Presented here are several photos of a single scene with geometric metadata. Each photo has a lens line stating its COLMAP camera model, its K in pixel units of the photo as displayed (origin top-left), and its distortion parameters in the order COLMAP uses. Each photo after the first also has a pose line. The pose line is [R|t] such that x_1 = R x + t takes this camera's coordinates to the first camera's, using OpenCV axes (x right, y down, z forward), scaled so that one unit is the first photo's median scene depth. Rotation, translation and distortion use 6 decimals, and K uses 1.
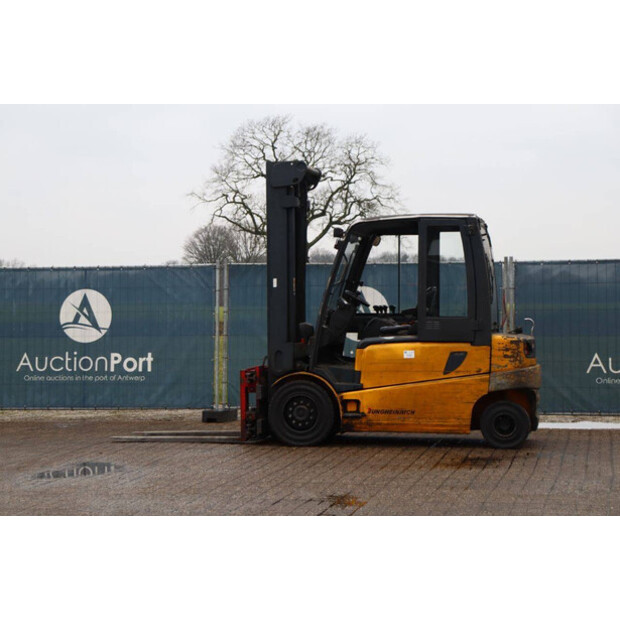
lens RADIAL K [[1397.9, 0, 302.7], [0, 1397.9, 310.4], [0, 0, 1]] dist [0.335654, 0.007159]
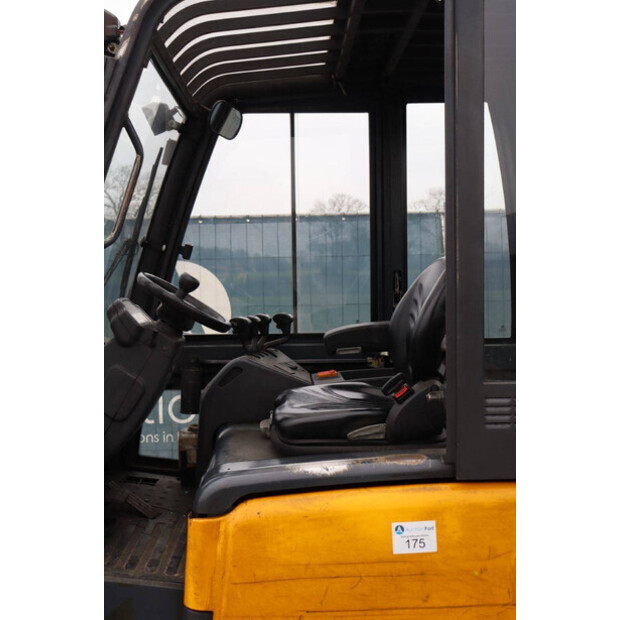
lens RADIAL K [[747.4, 0, 310.0], [0, 747.4, 310.0], [0, 0, 1]] dist [-0.009710, 0.034724]
pose [[0.970846, -0.028701, 0.237981, 0.028661], [0.017944, 0.998722, 0.047245, -0.013707], [-0.239033, -0.041597, 0.970120, 0.866089]]
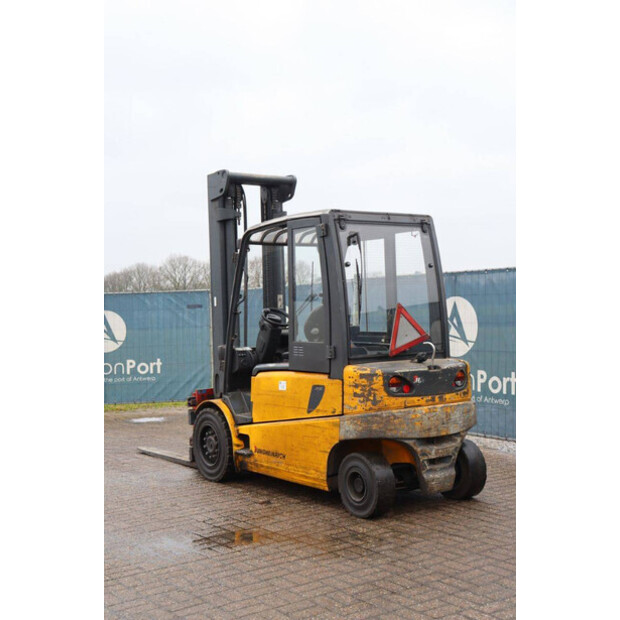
lens RADIAL K [[863.6, 0, 310.0], [0, 863.6, 310.0], [0, 0, 1]] dist [0.034286, 0.027233]
pose [[0.744589, -0.016233, -0.667326, 0.421148], [0.021488, 0.999769, -0.000345, -0.012552], [0.667177, -0.014083, 0.744766, 0.620466]]
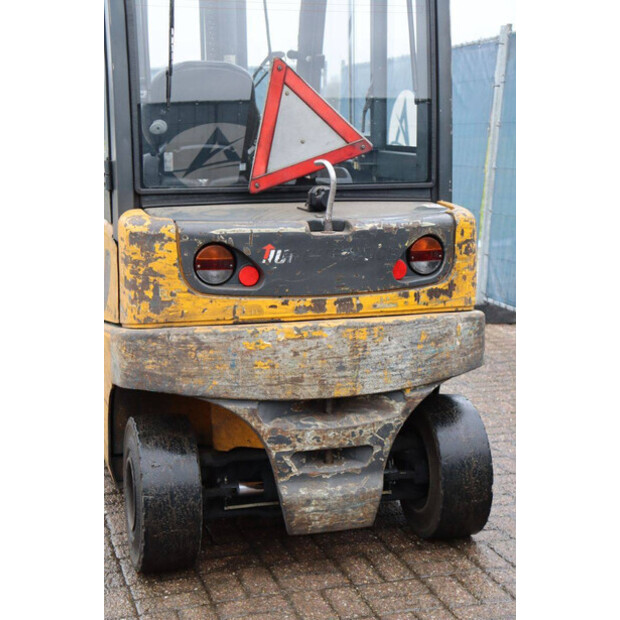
lens RADIAL K [[1113.0, 0, 310.0], [0, 1113.0, 310.0], [0, 0, 1]] dist [0.204098, -0.040266]
pose [[0.484536, 0.148597, -0.862058, 0.364858], [-0.001464, 0.985603, 0.169070, -0.002858], [0.874770, -0.080659, 0.477778, 0.888429]]
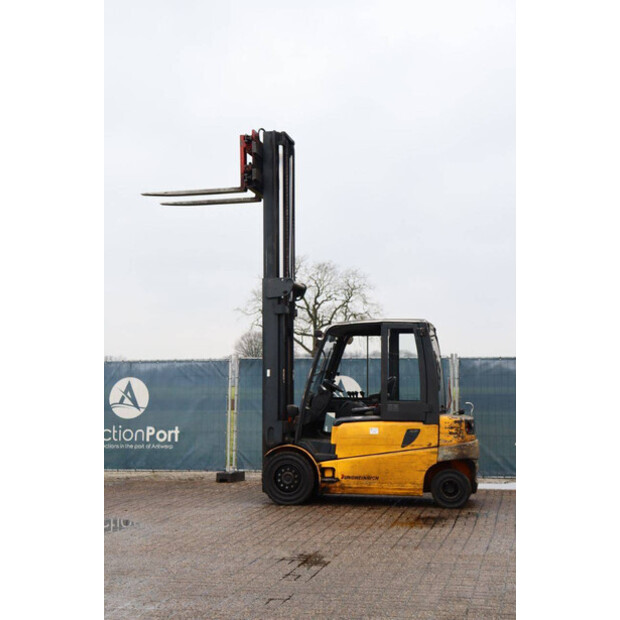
lens RADIAL K [[970.6, 0, 310.0], [0, 970.6, 310.0], [0, 0, 1]] dist [0.126075, 0.066204]
pose [[0.999956, 0.004135, -0.008455, 0.025262], [-0.004823, 0.996535, -0.083035, -0.003760], [0.008083, 0.083072, 0.996511, 0.123319]]
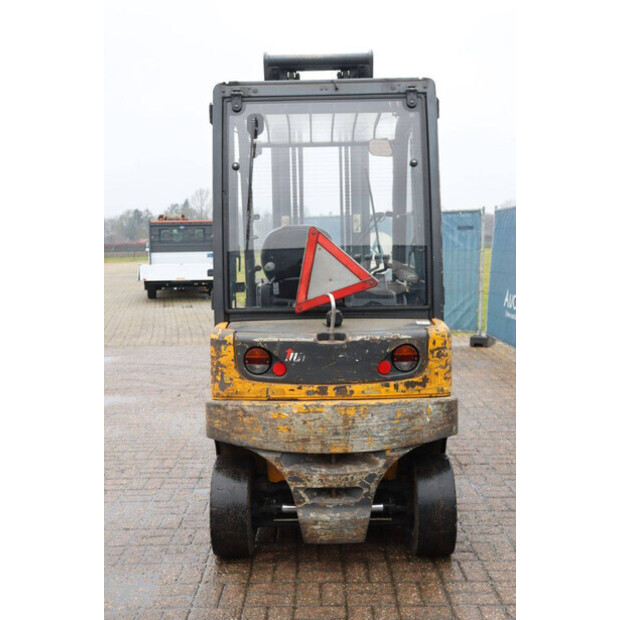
lens RADIAL K [[747.4, 0, 310.0], [0, 747.4, 310.0], [0, 0, 1]] dist [-0.009710, 0.034724]
pose [[0.204342, 0.091635, -0.974601, 0.388775], [0.013769, 0.995241, 0.096463, -0.011886], [0.978803, -0.033131, 0.202108, 0.950960]]
